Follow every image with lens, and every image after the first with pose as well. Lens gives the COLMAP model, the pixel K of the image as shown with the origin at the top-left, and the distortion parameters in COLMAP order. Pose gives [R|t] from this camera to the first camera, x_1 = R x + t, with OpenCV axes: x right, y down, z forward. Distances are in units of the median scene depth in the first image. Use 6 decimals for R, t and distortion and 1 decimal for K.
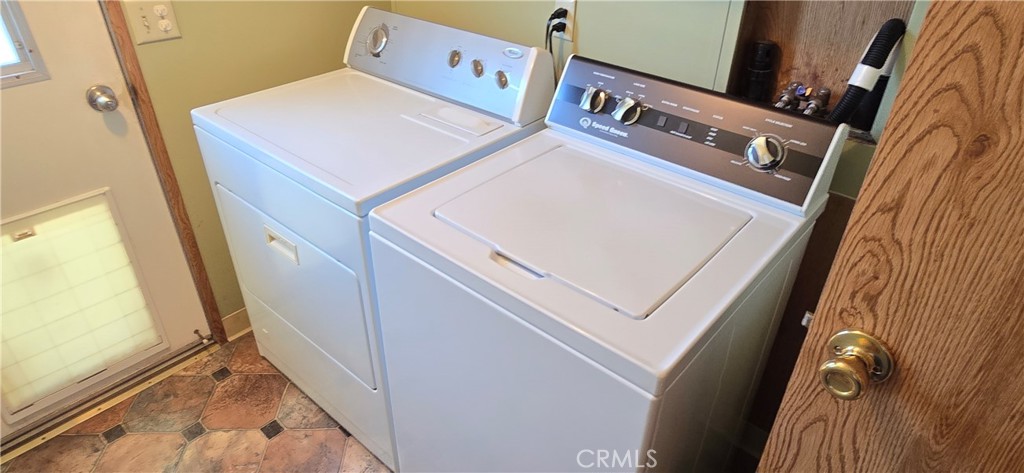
lens RADIAL K [[608.4, 0, 511.7], [0, 608.4, 227.4], [0, 0, 1]] dist [0.005792, 0.000356]
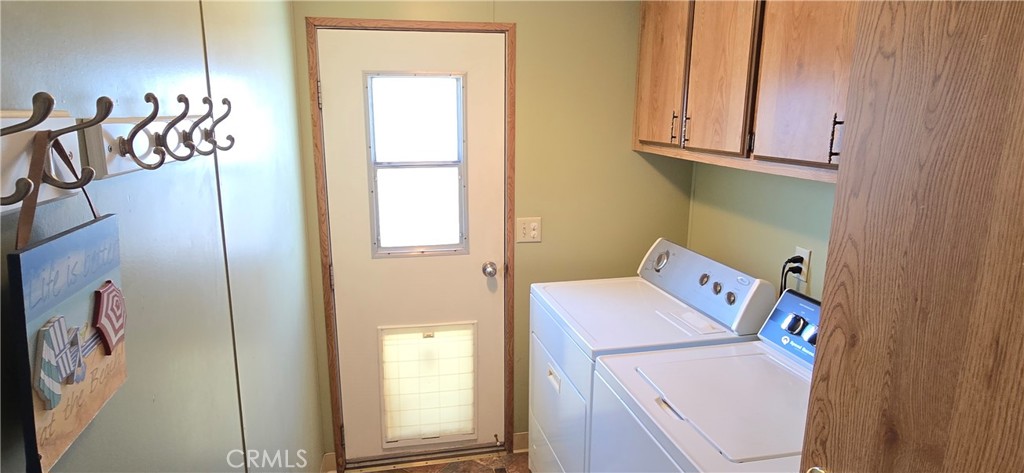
lens RADIAL K [[519.9, 0, 503.9], [0, 519.9, 231.5], [0, 0, 1]] dist [0.003474, 0.000244]
pose [[0.819574, 0.110940, -0.562130, 0.191144], [-0.302000, 0.917377, -0.259259, 0.065548], [0.486923, 0.382246, 0.785363, -0.185772]]
